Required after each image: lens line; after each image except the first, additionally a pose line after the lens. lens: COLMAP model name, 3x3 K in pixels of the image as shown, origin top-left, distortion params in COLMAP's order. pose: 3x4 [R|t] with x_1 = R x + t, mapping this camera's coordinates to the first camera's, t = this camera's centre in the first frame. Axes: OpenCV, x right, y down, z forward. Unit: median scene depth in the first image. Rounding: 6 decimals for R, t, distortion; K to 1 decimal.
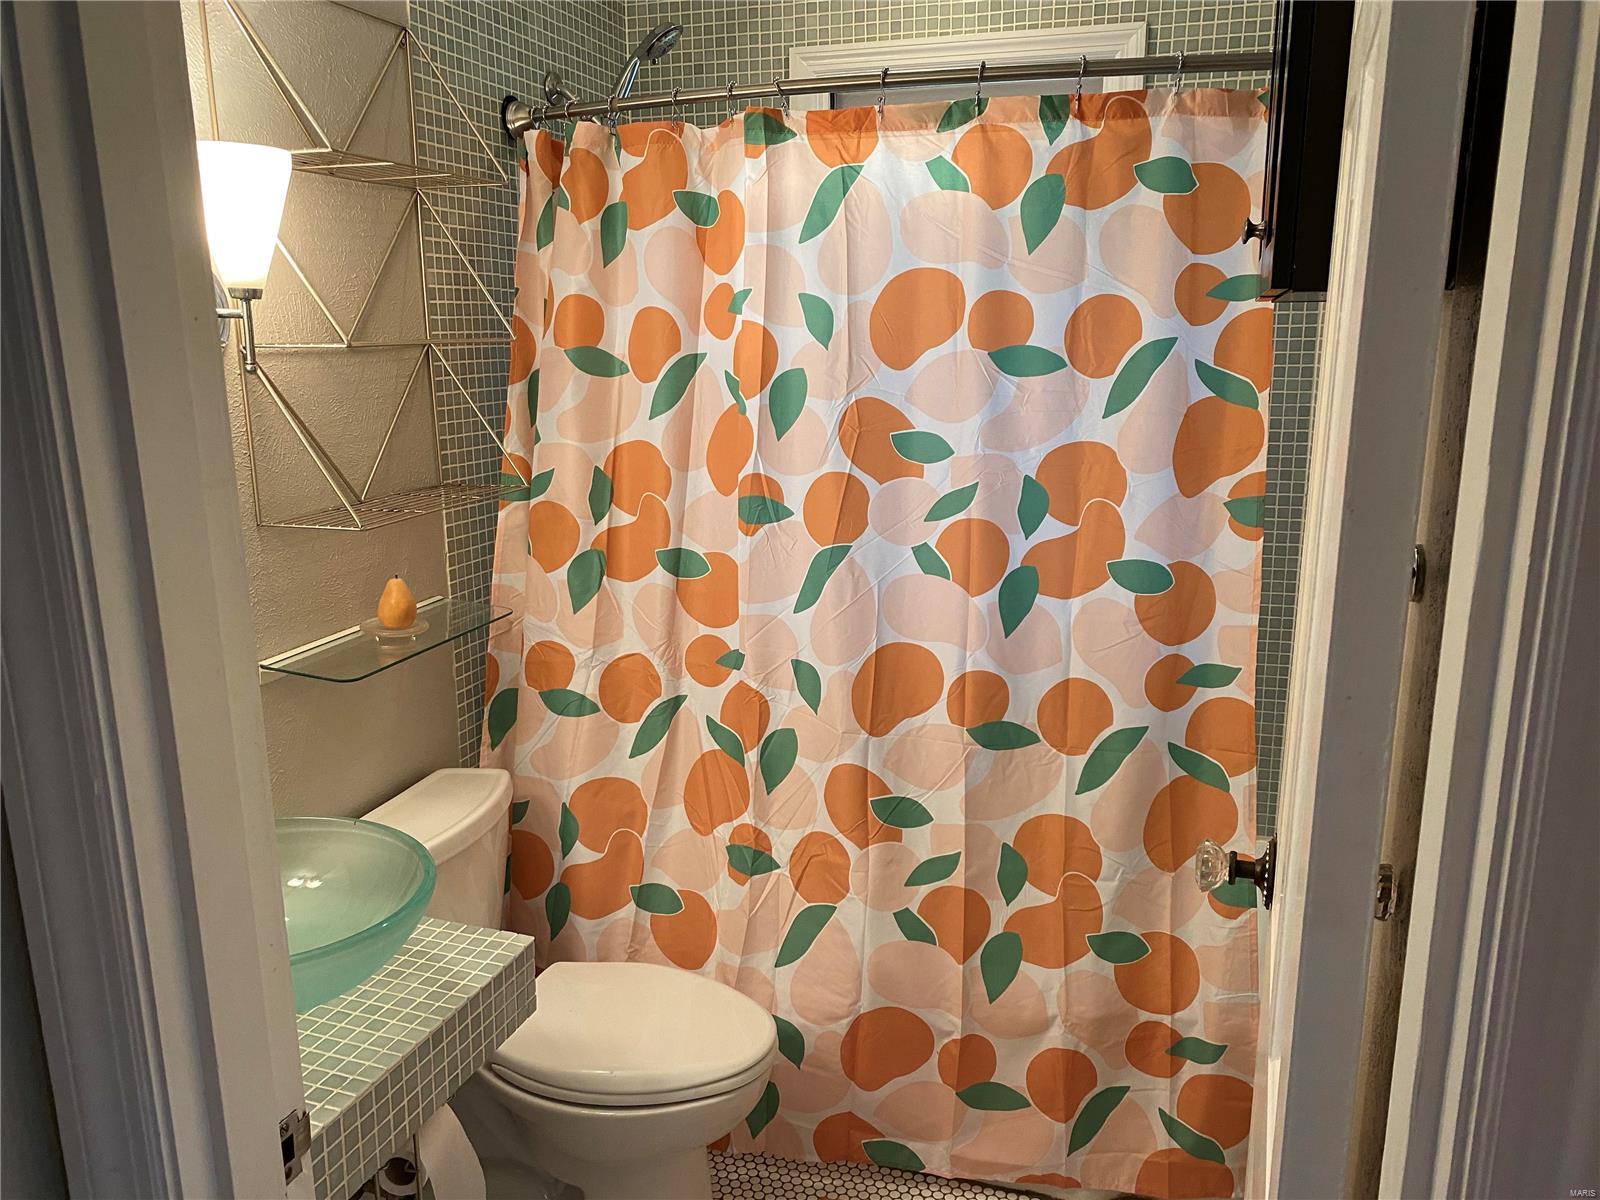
lens RADIAL K [[1218.2, 0, 800.0], [0, 1218.2, 600.0], [0, 0, 1]] dist [0.049066, -0.047252]
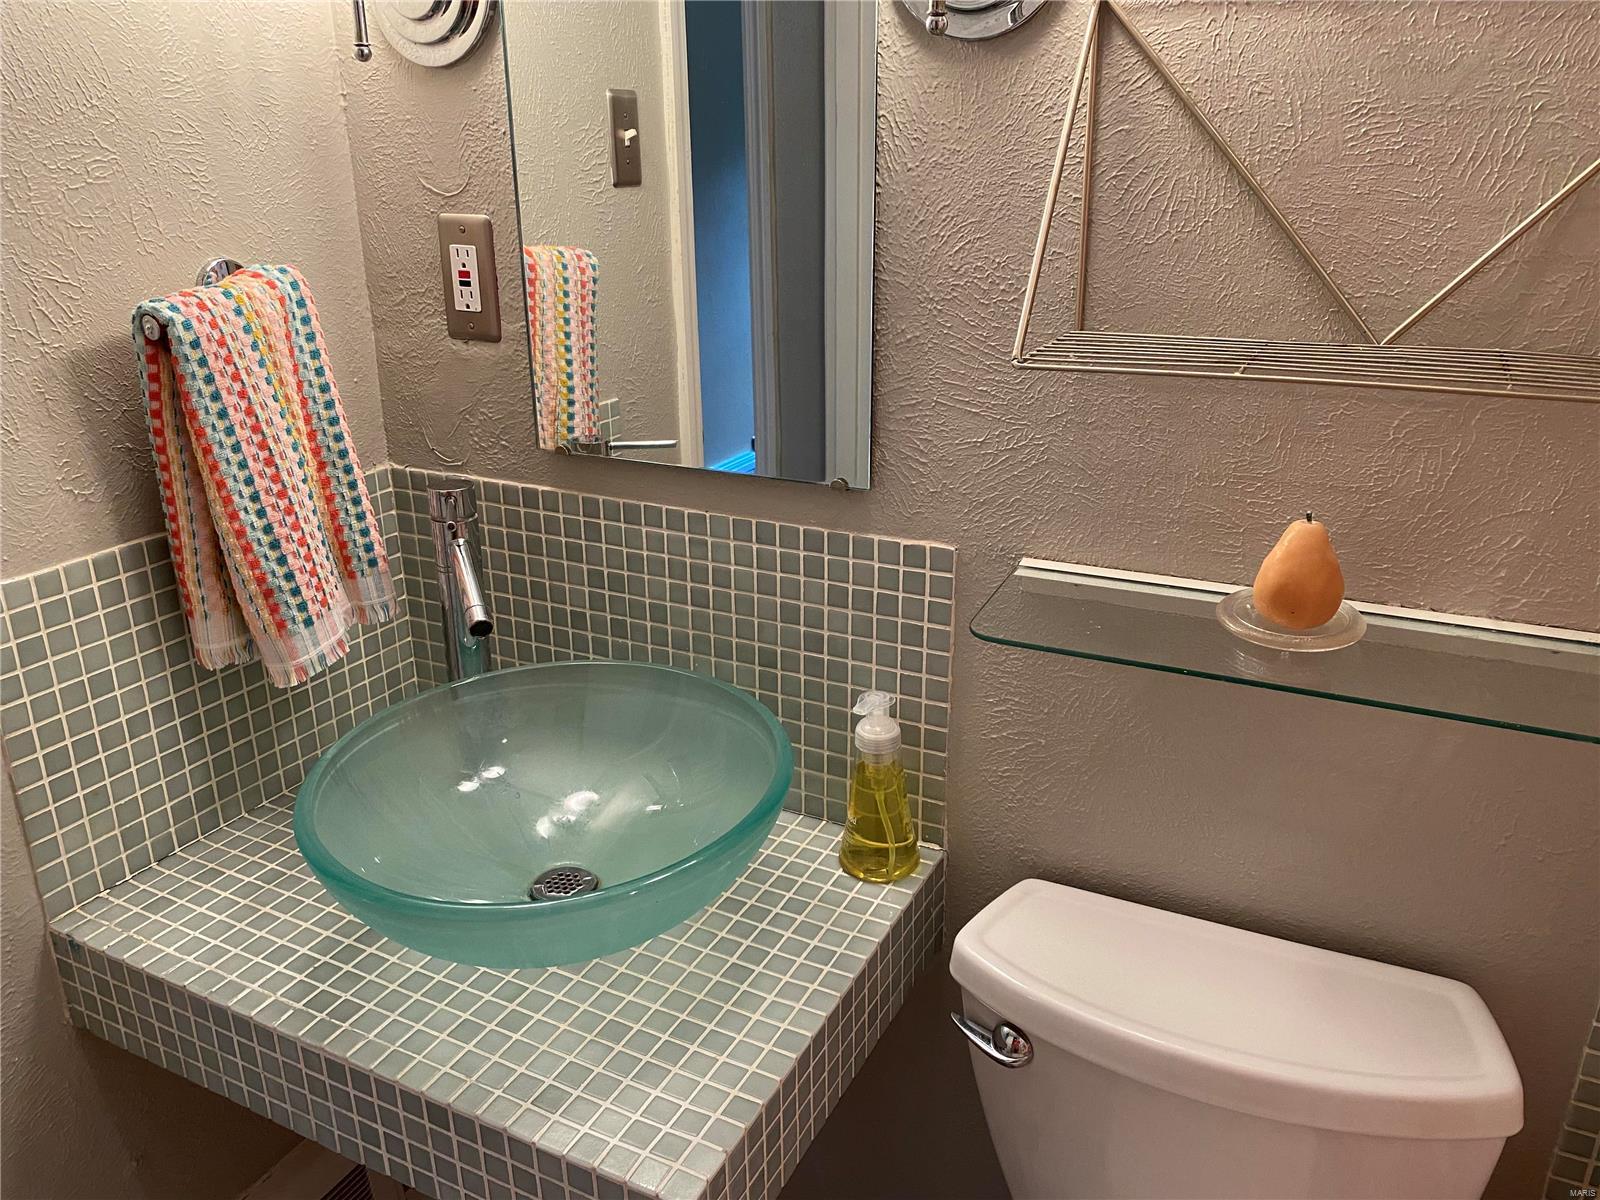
lens RADIAL K [[1218.2, 0, 800.0], [0, 1218.2, 600.0], [0, 0, 1]] dist [0.049066, -0.047252]
pose [[-0.137486, 0.347012, -0.927728, 0.142270], [-0.218505, 0.902923, 0.370116, -0.129795], [0.966102, 0.253599, -0.048316, 0.929504]]
